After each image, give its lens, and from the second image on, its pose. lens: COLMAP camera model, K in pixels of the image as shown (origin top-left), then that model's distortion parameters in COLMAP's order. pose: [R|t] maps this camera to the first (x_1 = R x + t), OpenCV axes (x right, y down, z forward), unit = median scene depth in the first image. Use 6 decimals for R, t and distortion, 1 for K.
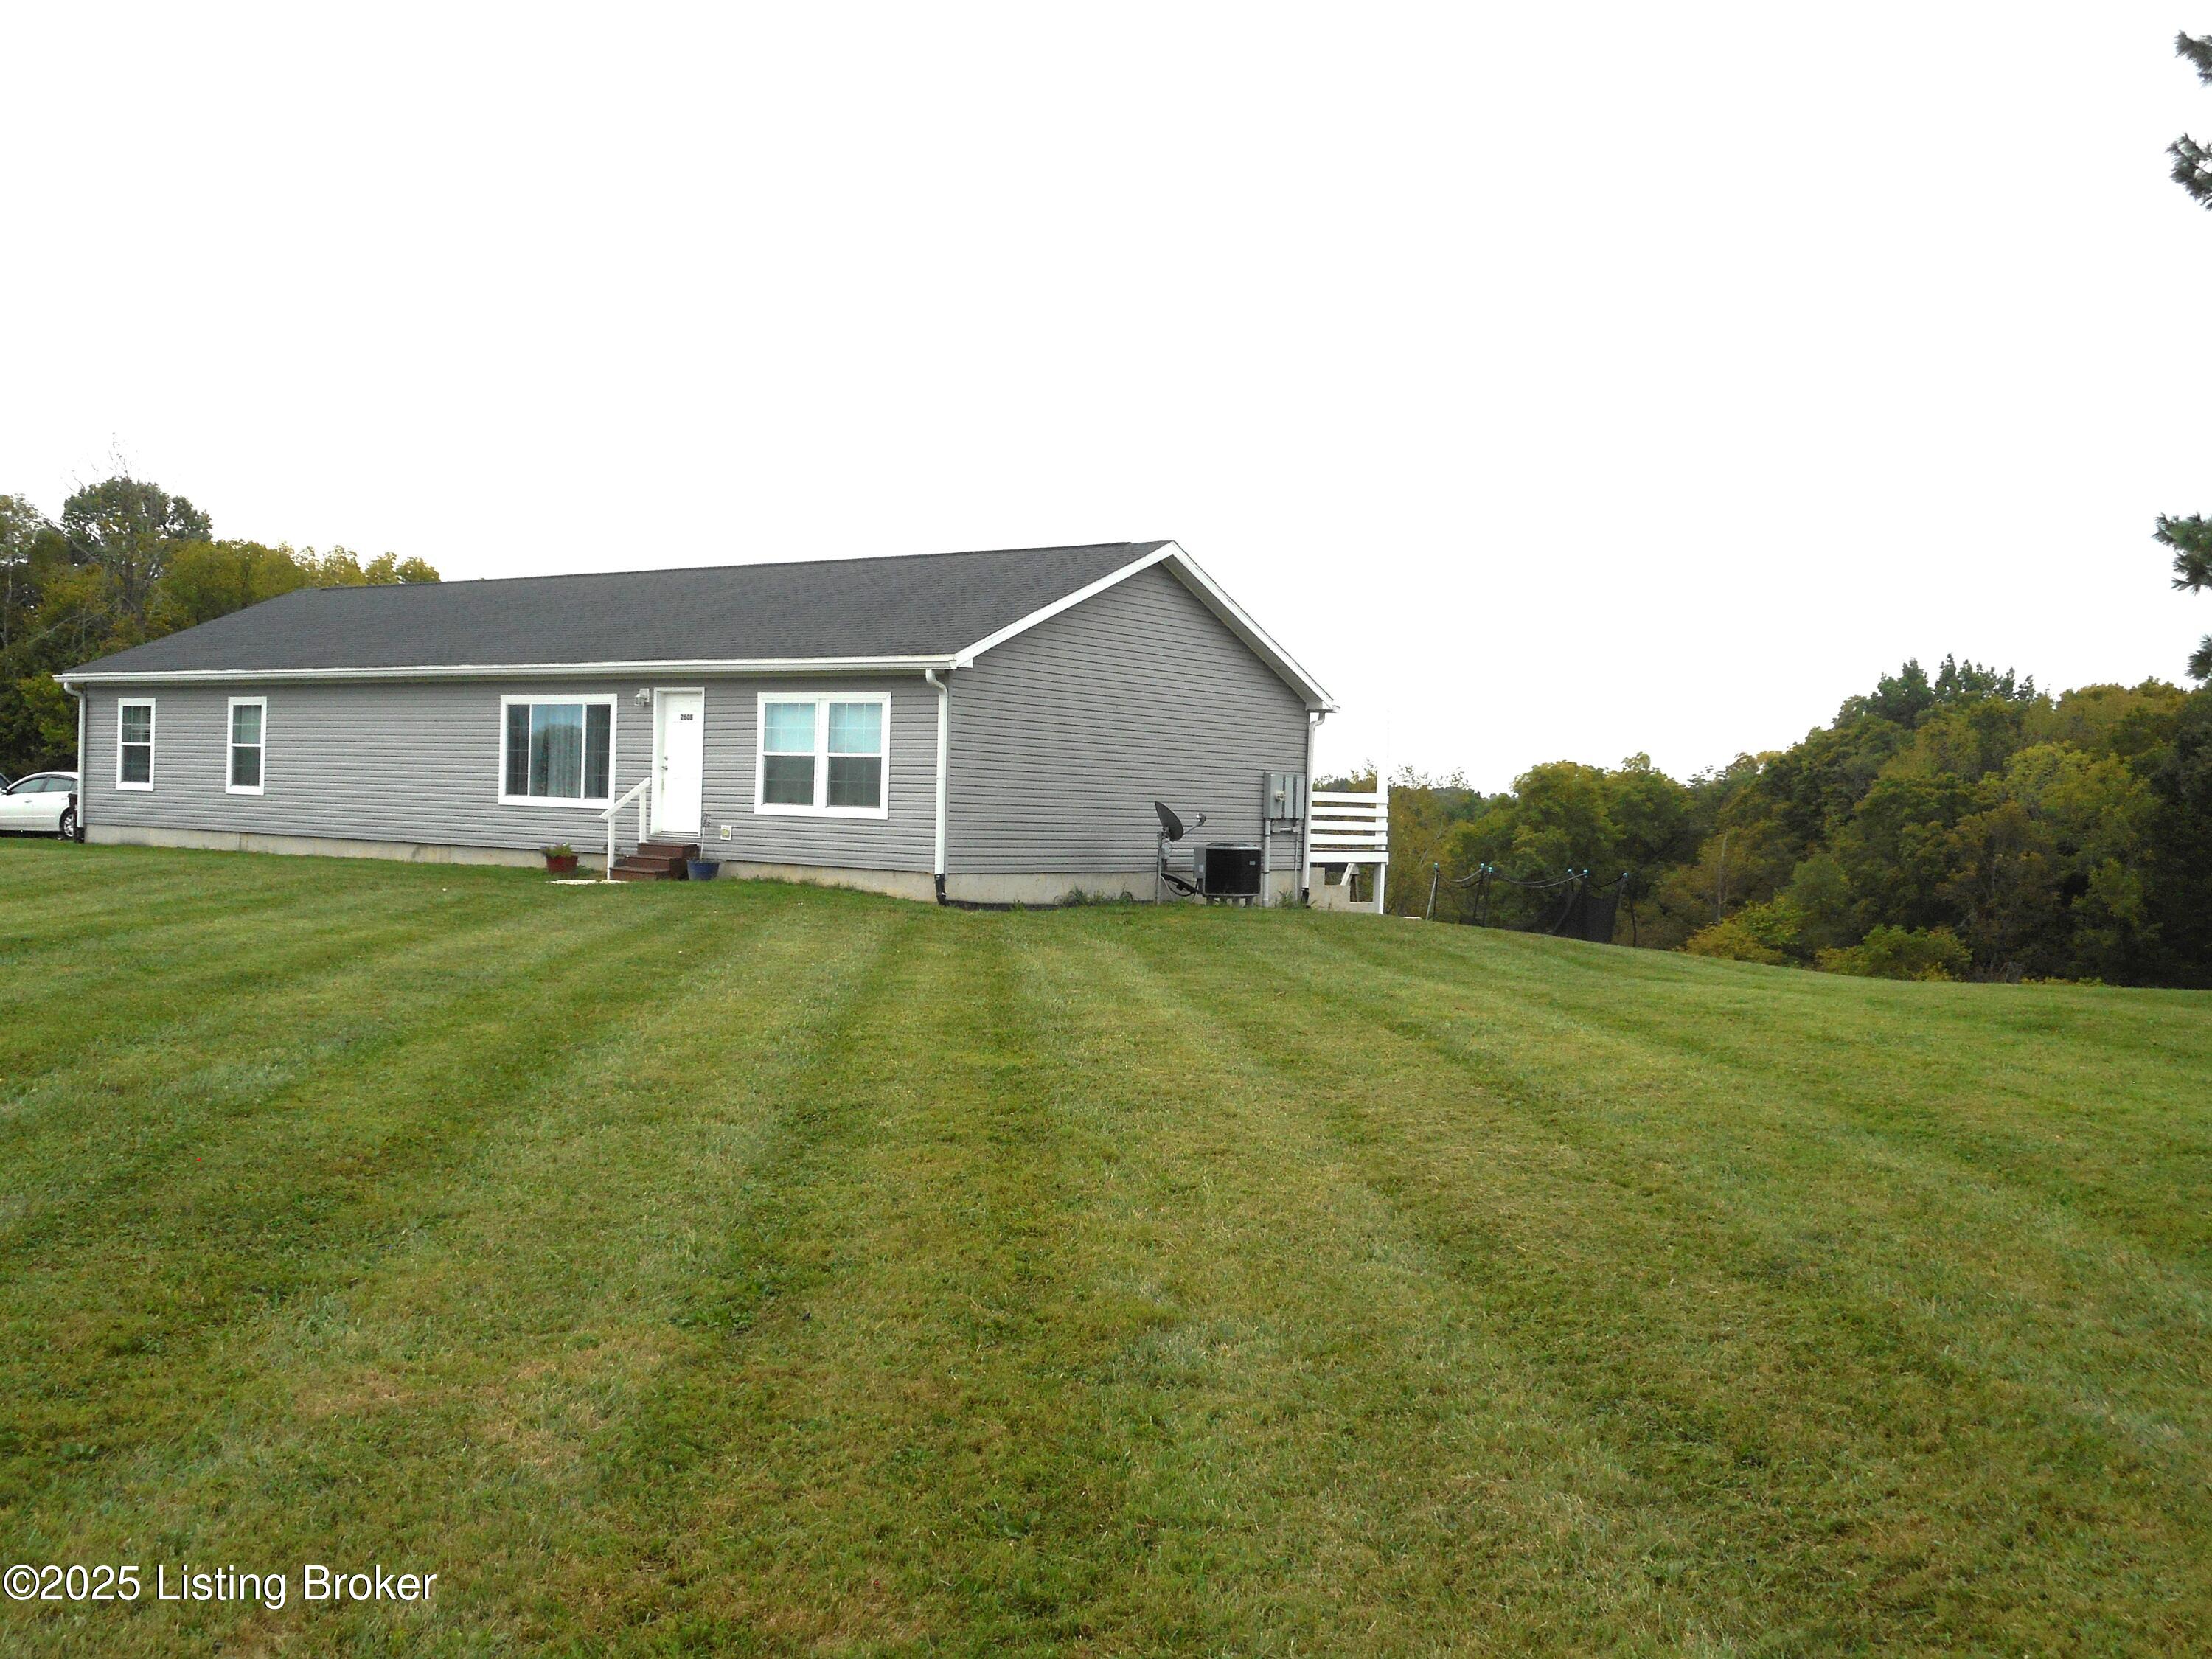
lens RADIAL K [[2134.0, 0, 1106.0], [0, 2134.0, 829.5], [0, 0, 1]] dist [-0.041129, 0.000710]
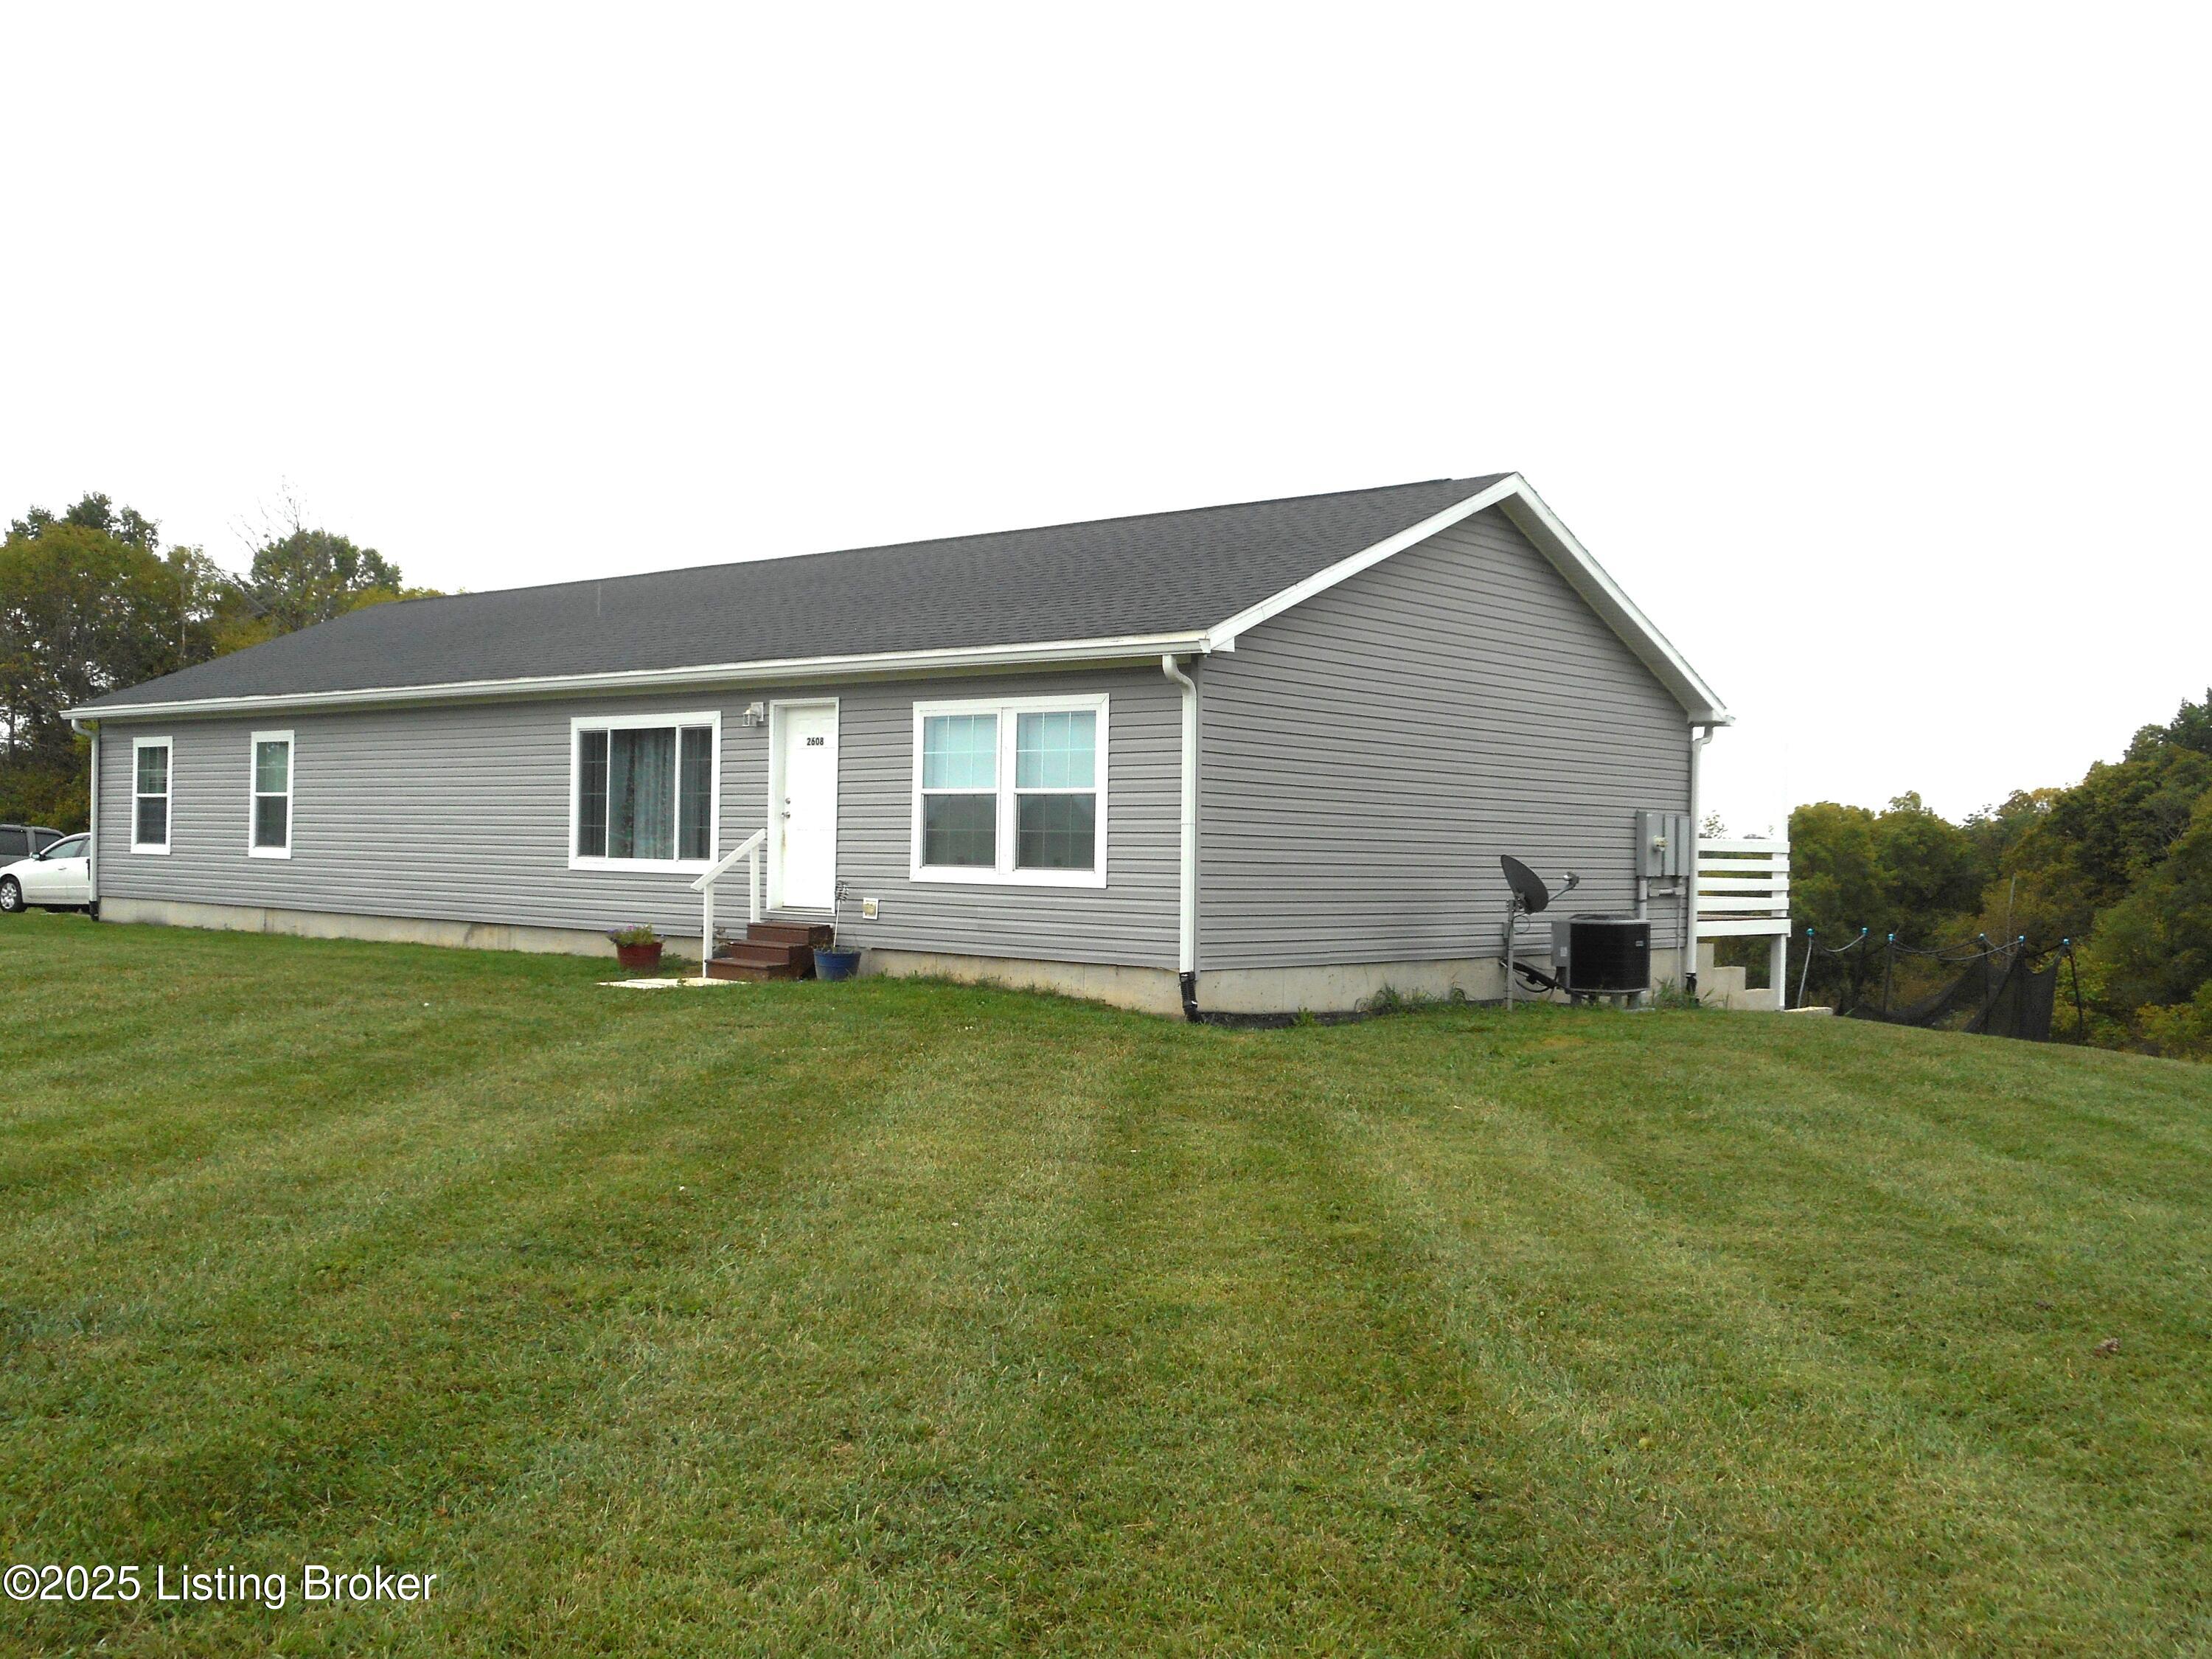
lens RADIAL K [[2137.0, 0, 1101.7], [0, 2137.0, 749.5], [0, 0, 1]] dist [-0.044856, -0.002110]
pose [[0.994858, -0.016837, -0.099874, -0.033063], [0.010664, 0.998018, -0.062019, -0.005696], [0.100720, 0.060636, 0.993065, 0.305167]]
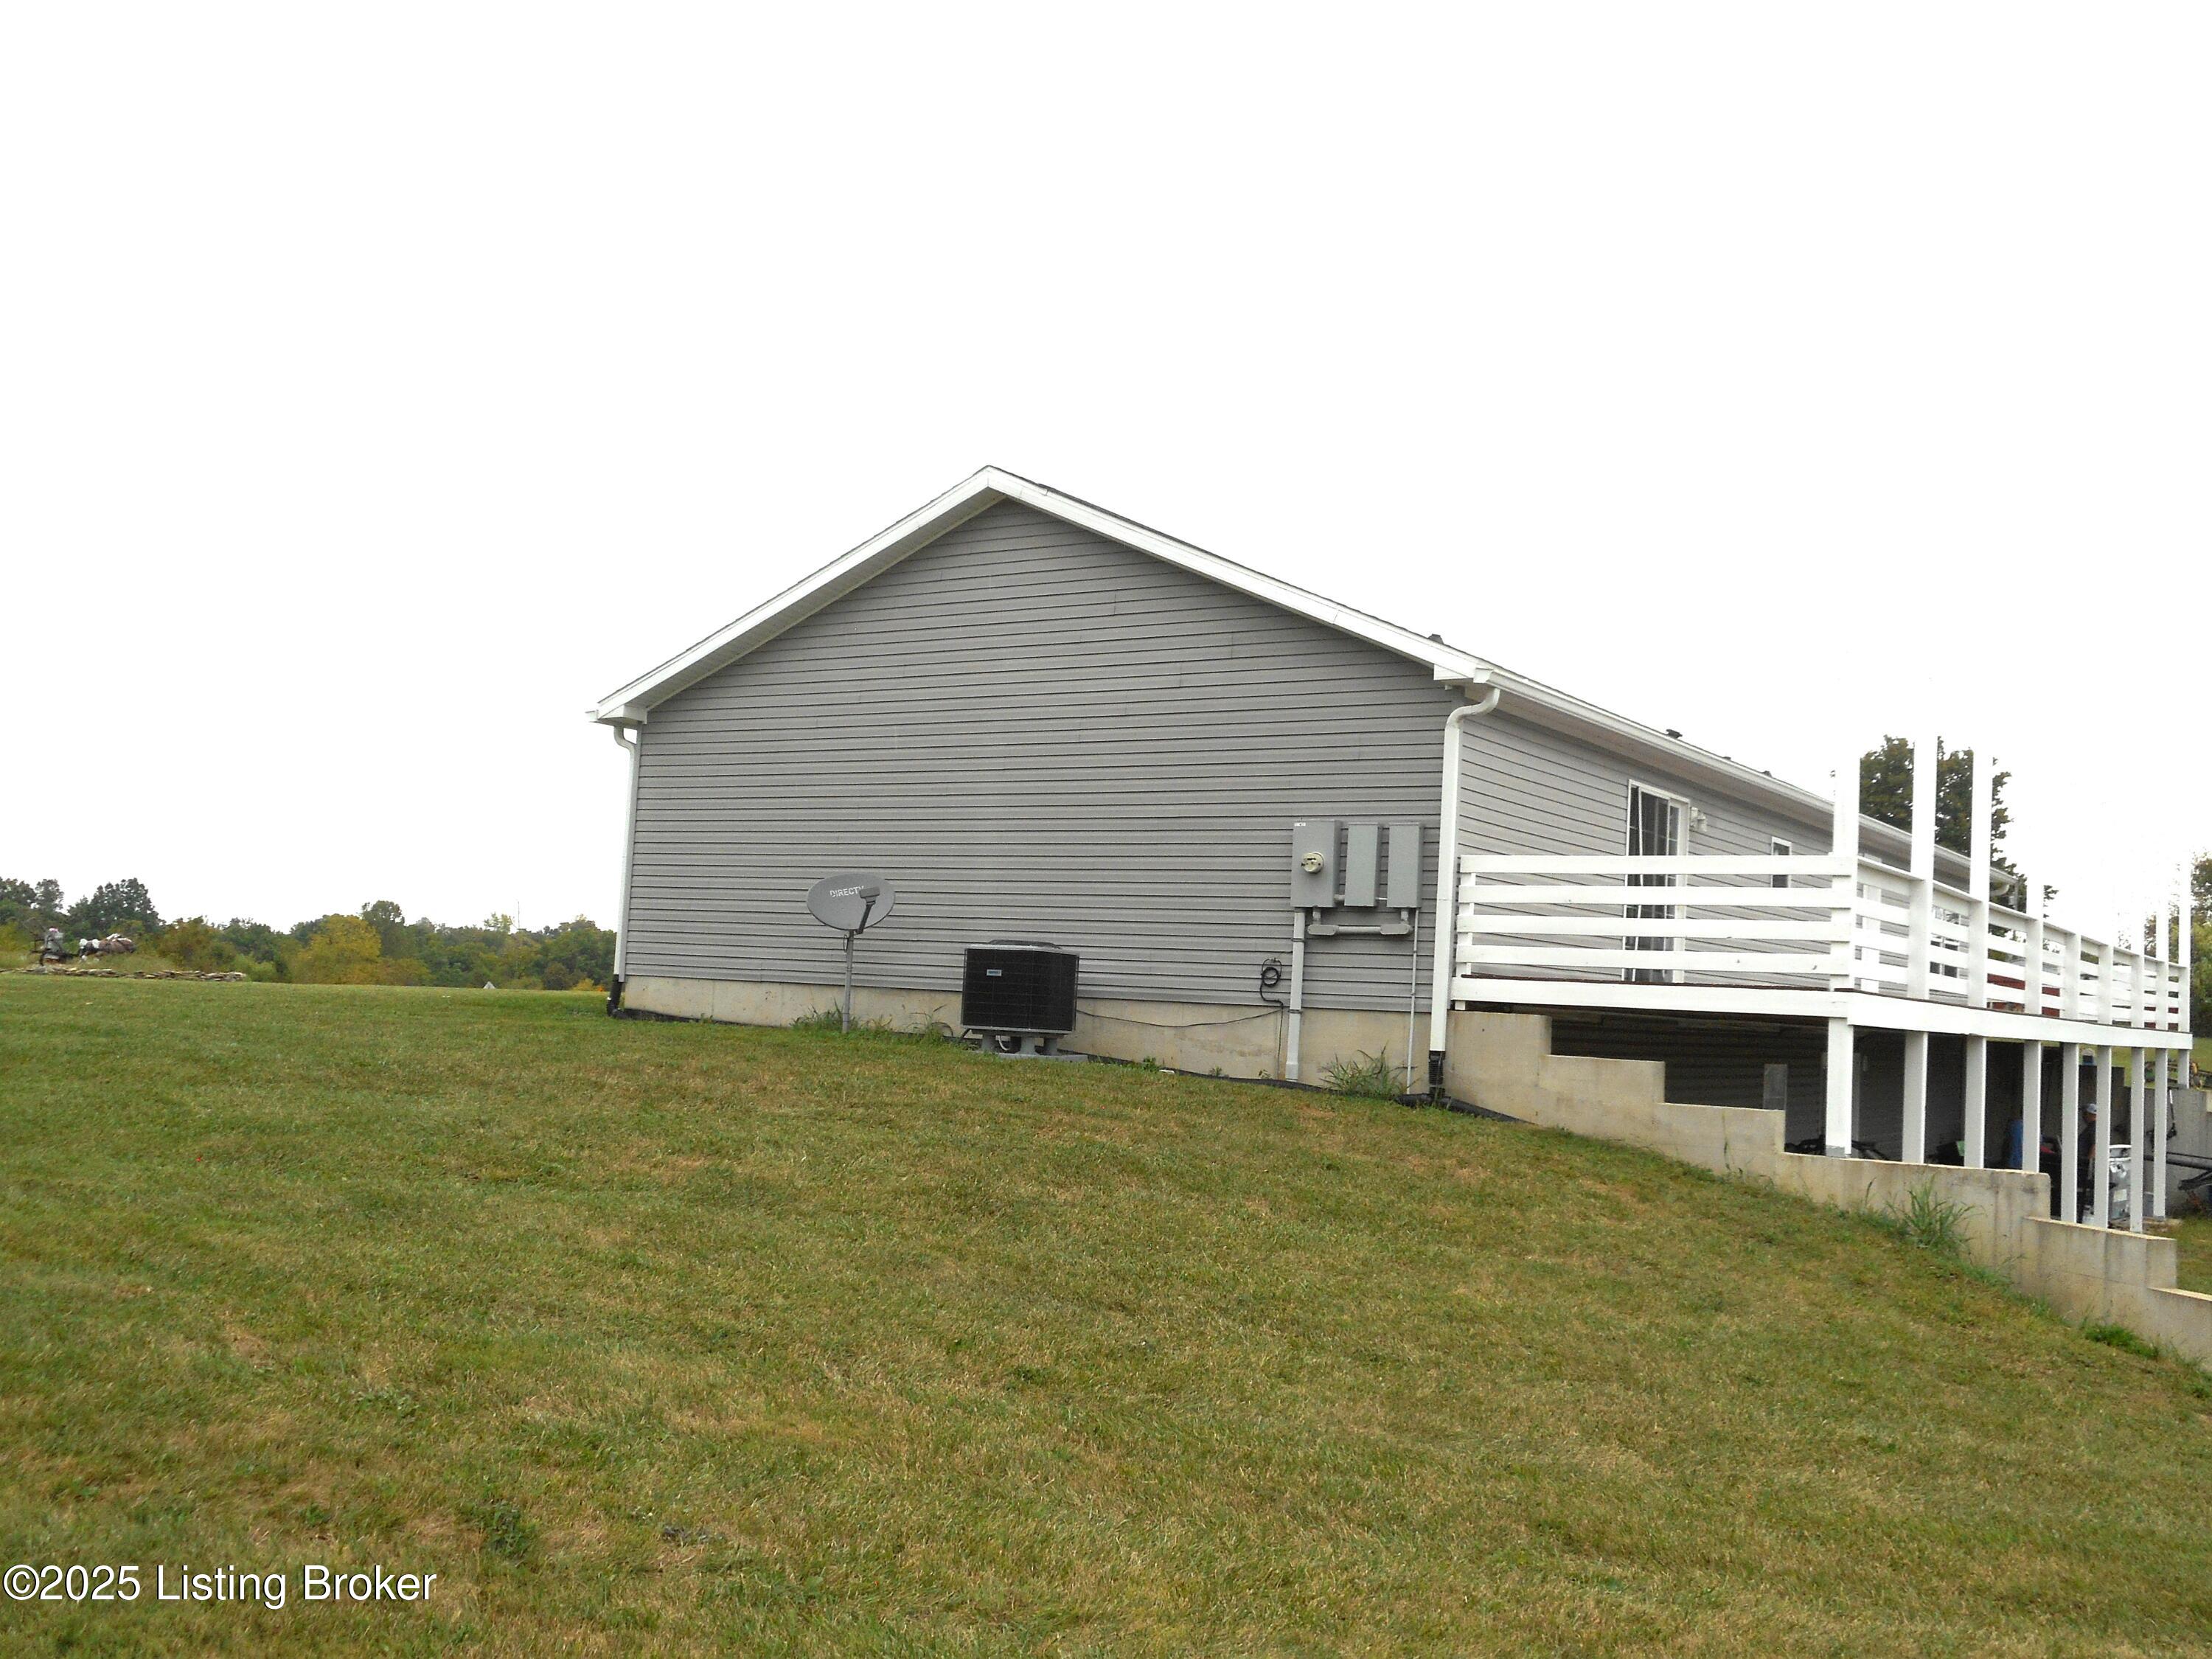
lens RADIAL K [[2134.0, 0, 1106.0], [0, 2134.0, 829.5], [0, 0, 1]] dist [-0.041129, 0.000710]
pose [[0.019413, -0.119623, -0.992630, 0.643333], [-0.064667, 0.990588, -0.120641, 0.045244], [0.997718, 0.066532, 0.011494, 1.024285]]
